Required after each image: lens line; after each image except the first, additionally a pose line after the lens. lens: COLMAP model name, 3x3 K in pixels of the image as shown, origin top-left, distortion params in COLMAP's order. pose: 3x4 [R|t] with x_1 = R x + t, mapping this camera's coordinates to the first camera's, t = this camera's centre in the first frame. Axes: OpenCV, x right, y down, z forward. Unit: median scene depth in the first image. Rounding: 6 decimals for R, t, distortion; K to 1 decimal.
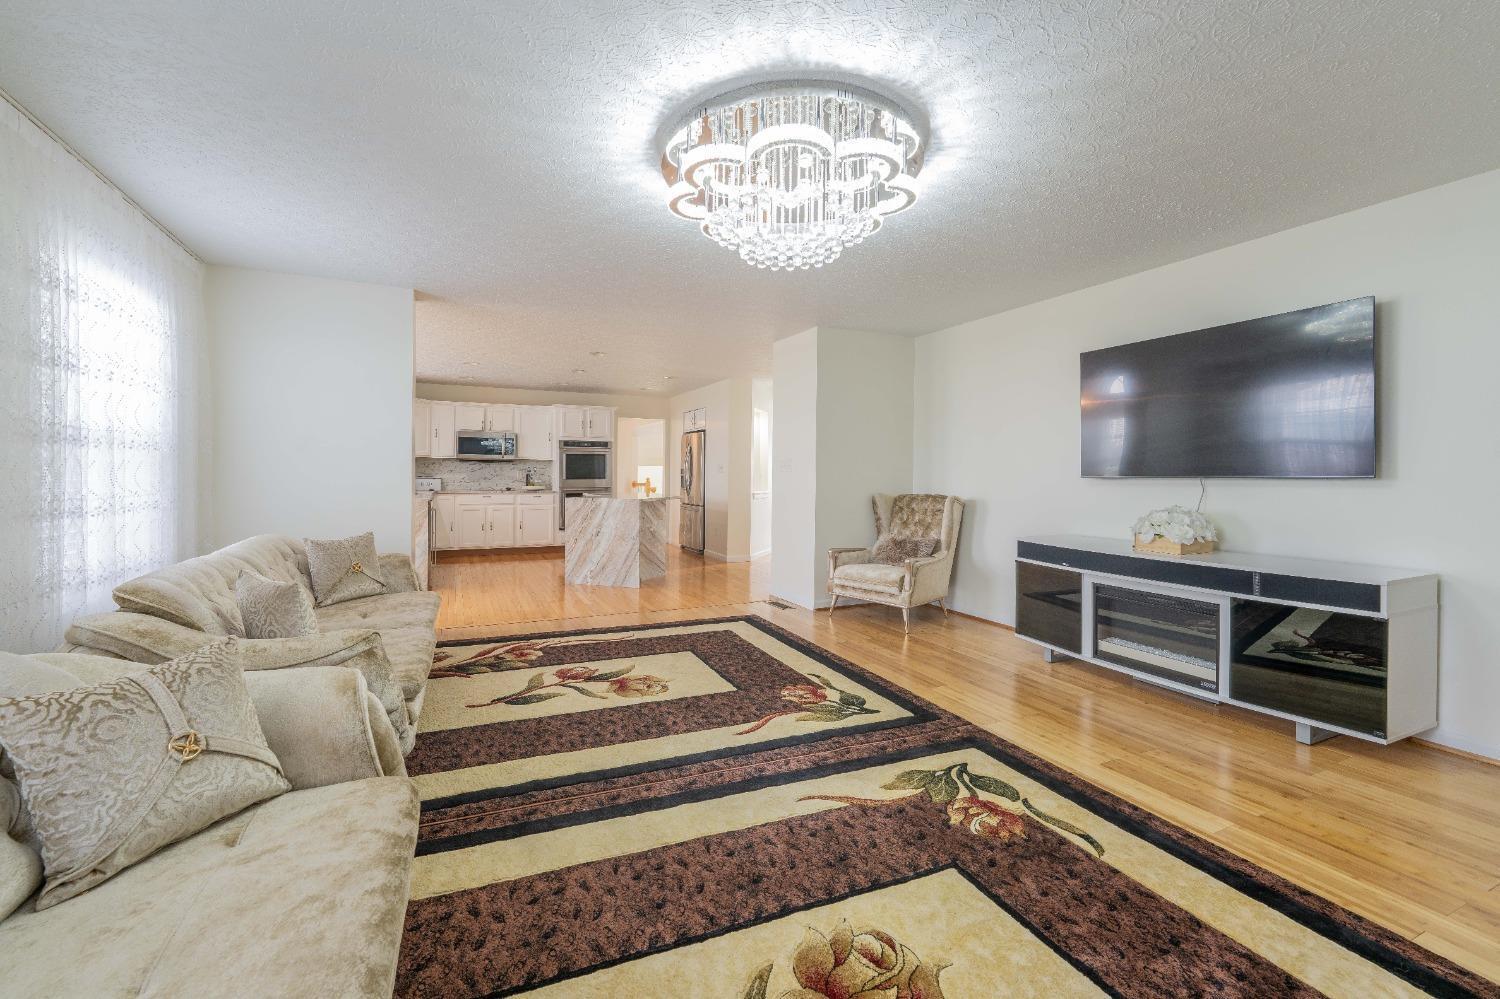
lens RADIAL K [[630.9, 0, 749.8], [0, 630.9, 462.9], [0, 0, 1]] dist [0.001964, 0.000177]
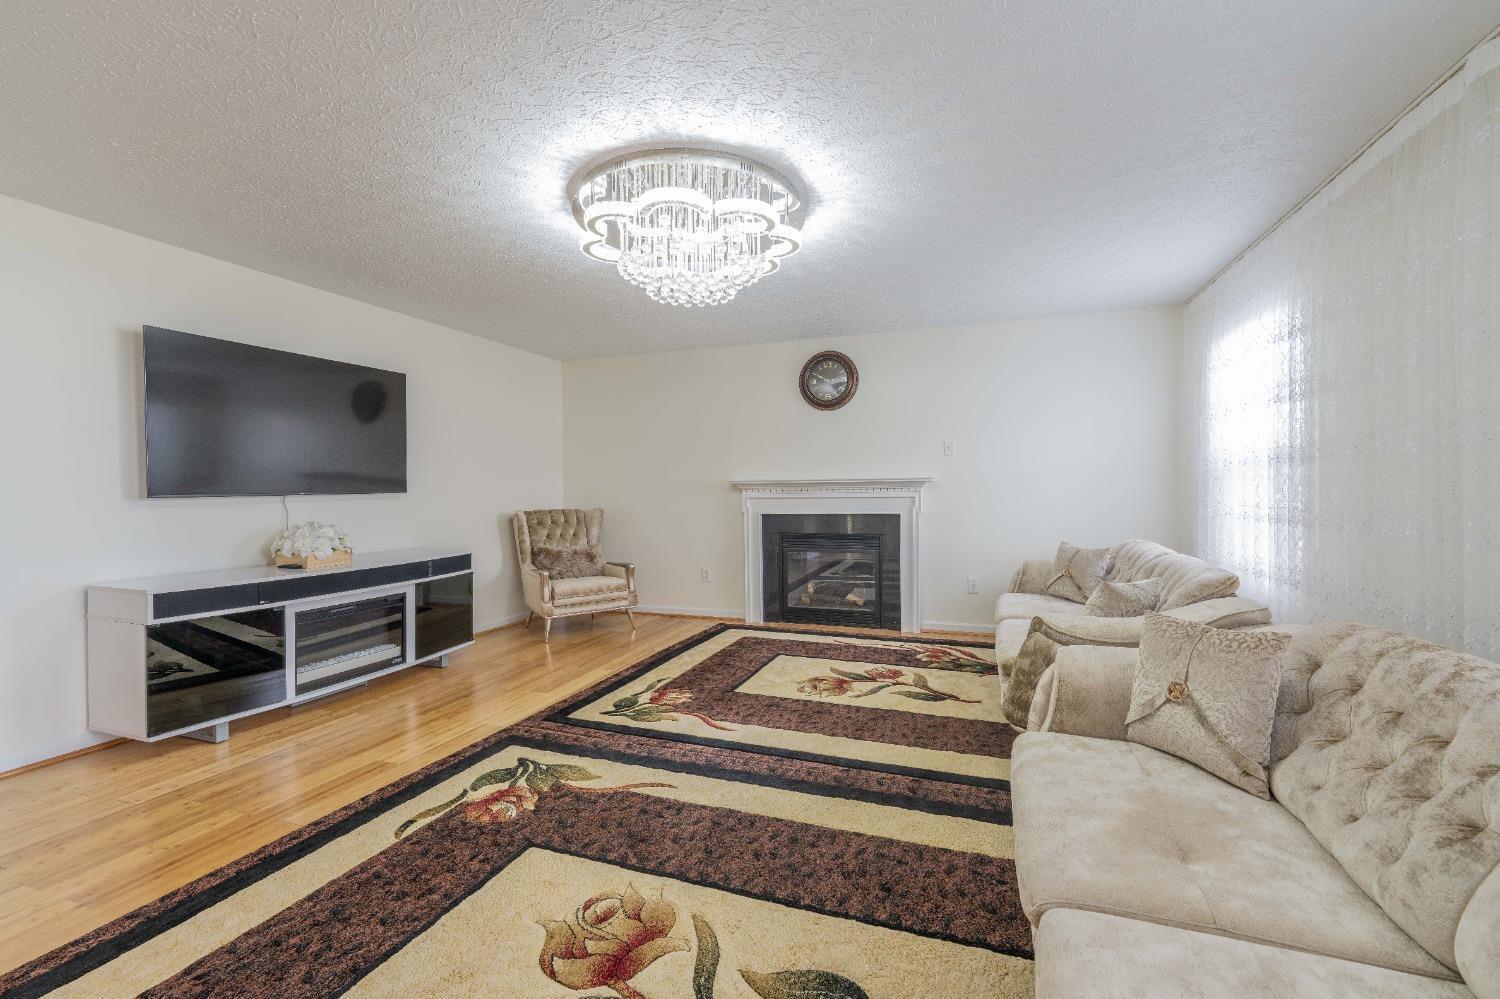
lens RADIAL K [[612.5, 0, 757.3], [0, 612.5, 496.4], [0, 0, 1]] dist [0.000871, -0.000002]
pose [[-0.707052, -0.008697, 0.707108, -0.648558], [-0.007188, 0.999961, 0.005112, 0.017480], [-0.707125, -0.001468, -0.707087, 1.393275]]
